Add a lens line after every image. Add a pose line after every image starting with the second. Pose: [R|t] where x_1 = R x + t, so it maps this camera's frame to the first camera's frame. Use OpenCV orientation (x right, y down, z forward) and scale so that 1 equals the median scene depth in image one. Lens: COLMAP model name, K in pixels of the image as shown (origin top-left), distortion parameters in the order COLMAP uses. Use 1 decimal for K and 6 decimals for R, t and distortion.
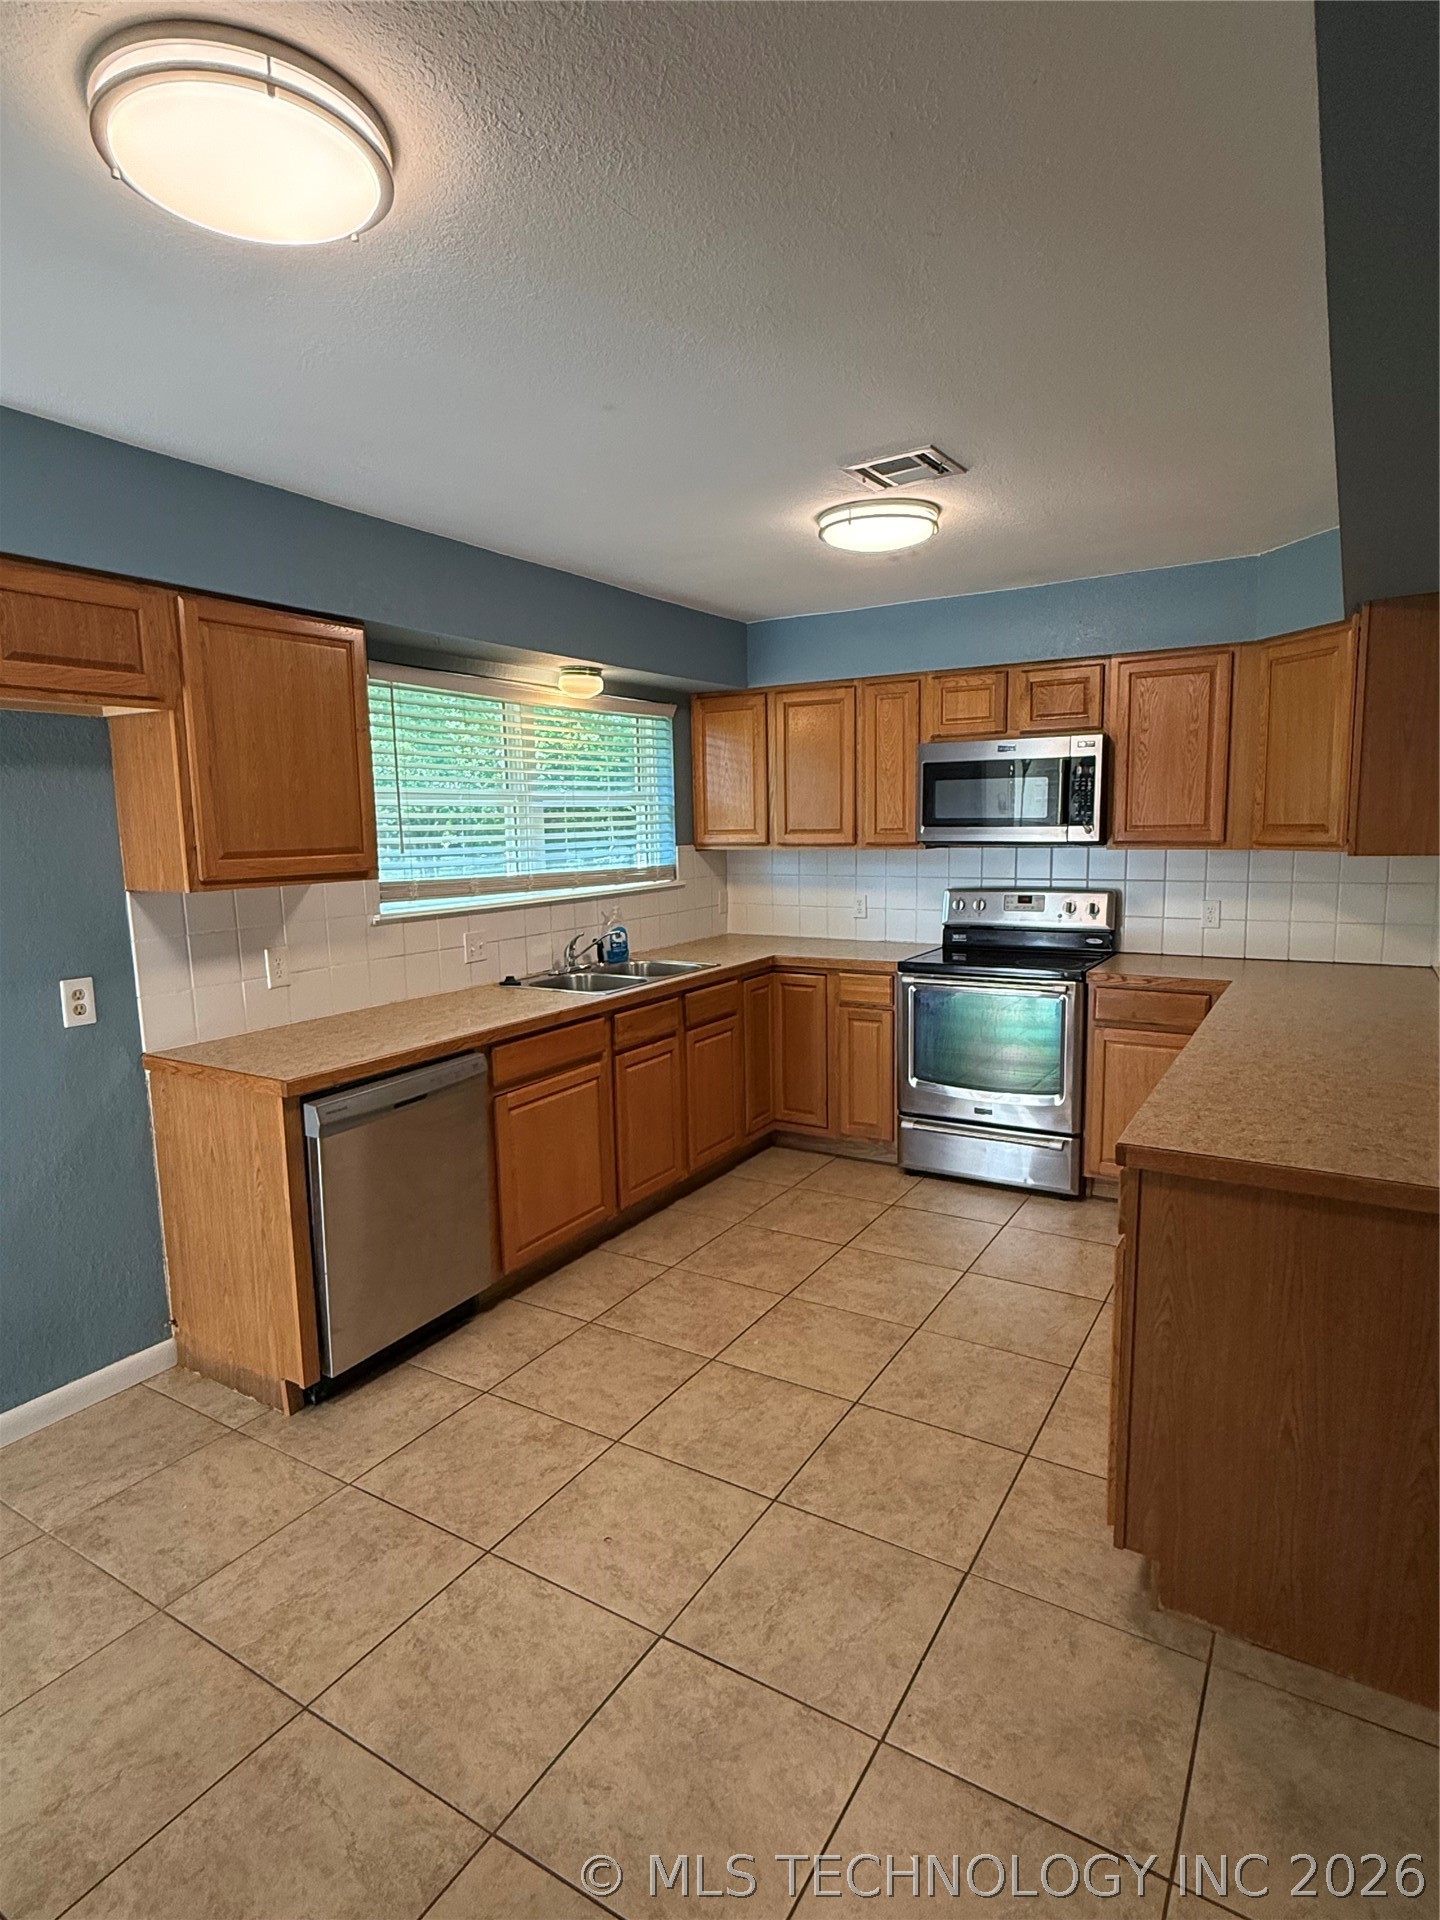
lens RADIAL K [[1034.3, 0, 720.1], [0, 1034.3, 954.3], [0, 0, 1]] dist [0.001838, 0.000466]
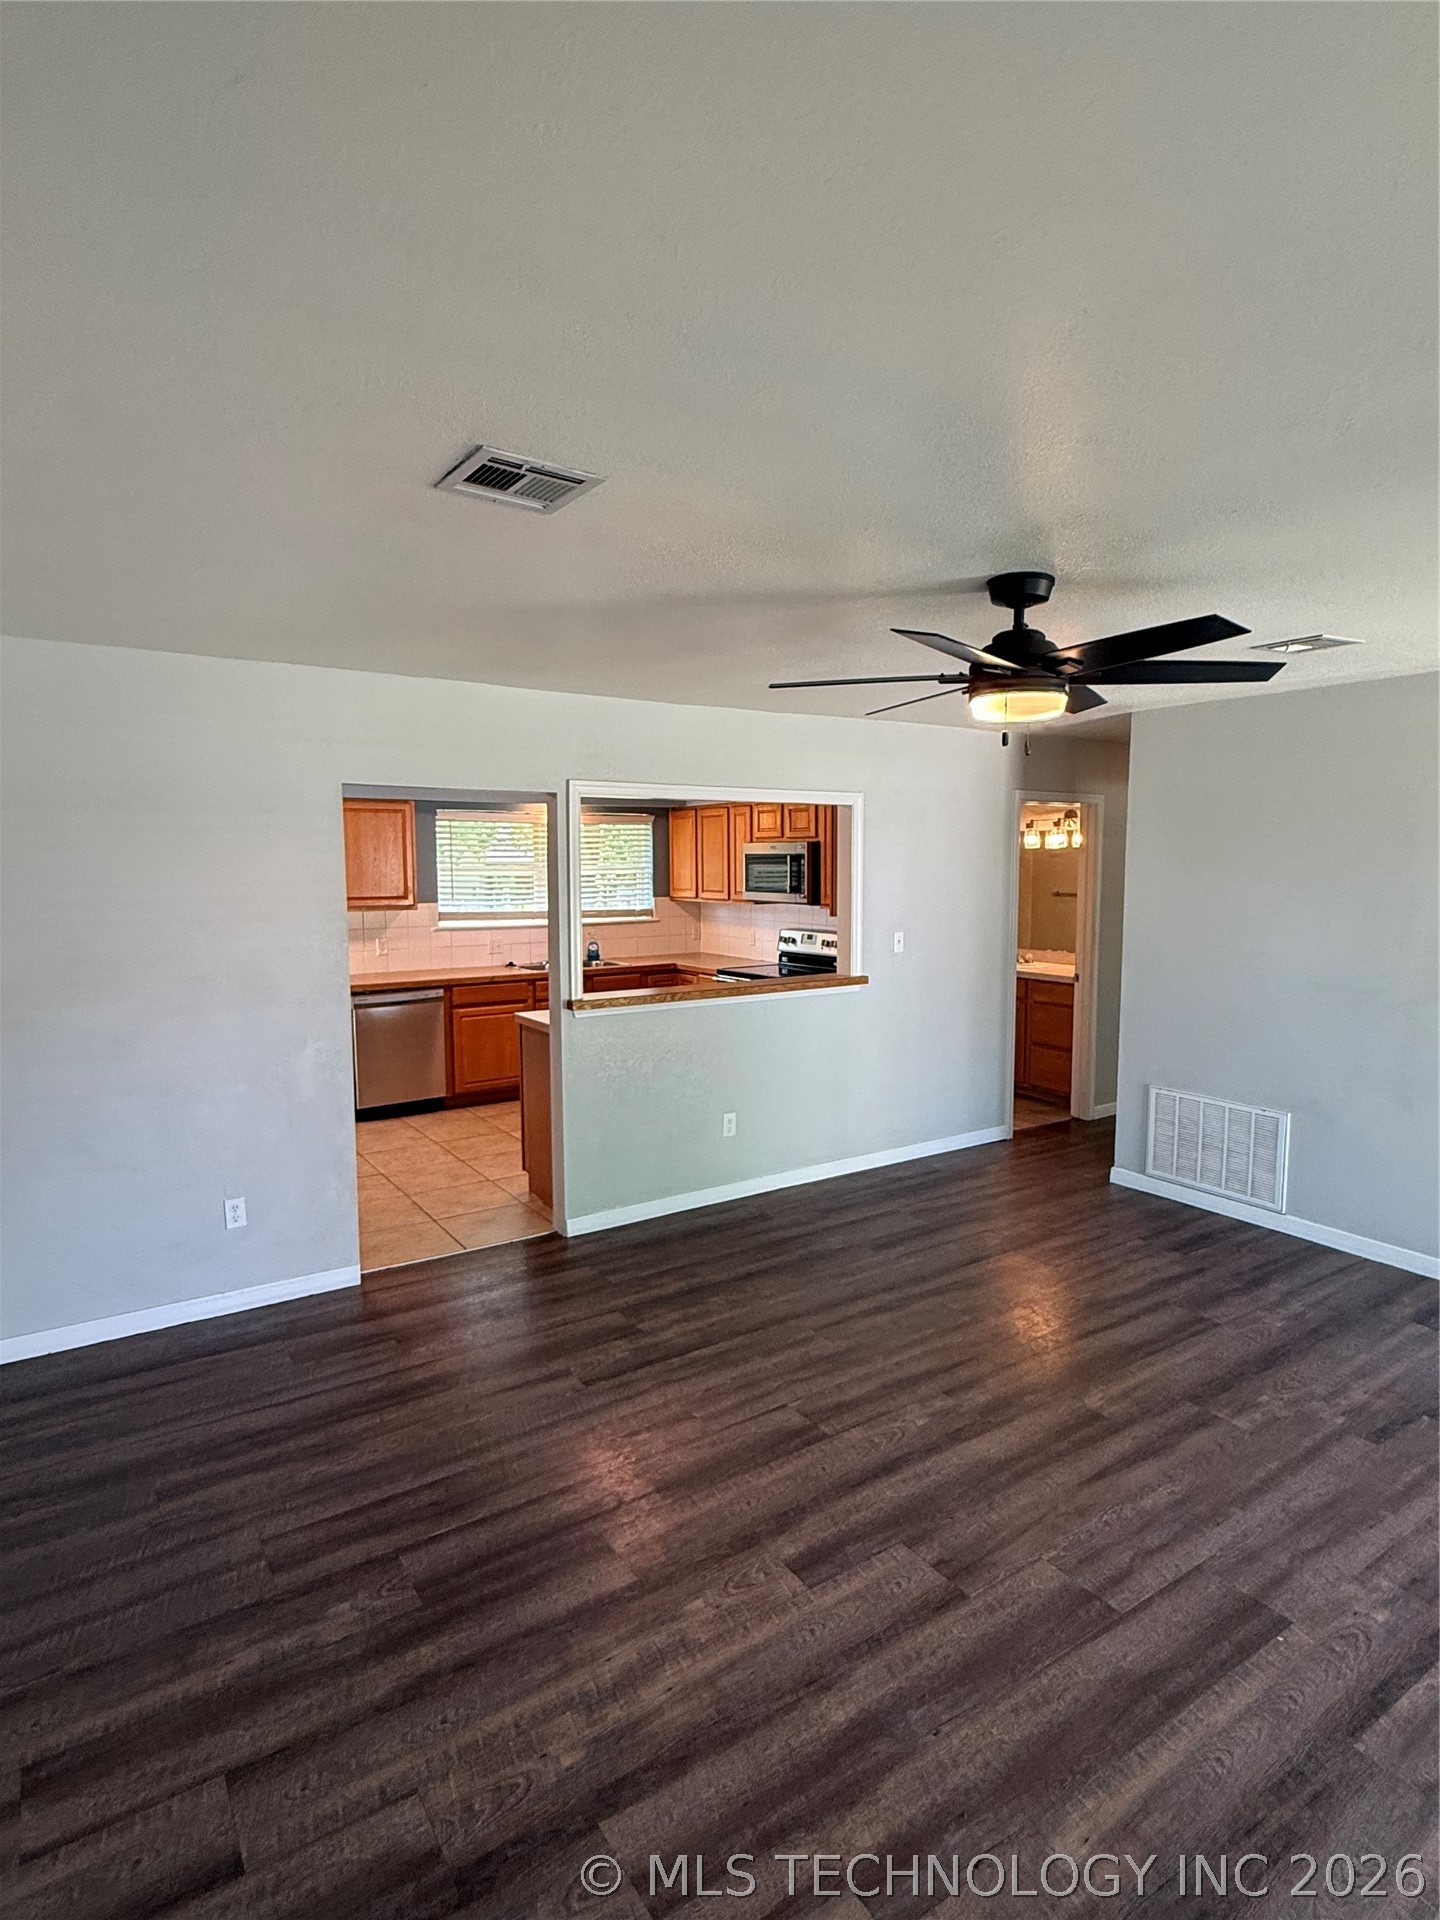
lens RADIAL K [[1034.3, 0, 720.1], [0, 1034.3, 954.3], [0, 0, 1]] dist [0.001838, 0.000466]
pose [[0.909075, 0.052906, -0.413260, 0.766891], [-0.068332, 0.997406, -0.022626, 0.019094], [0.410991, 0.048807, 0.910332, -0.495191]]
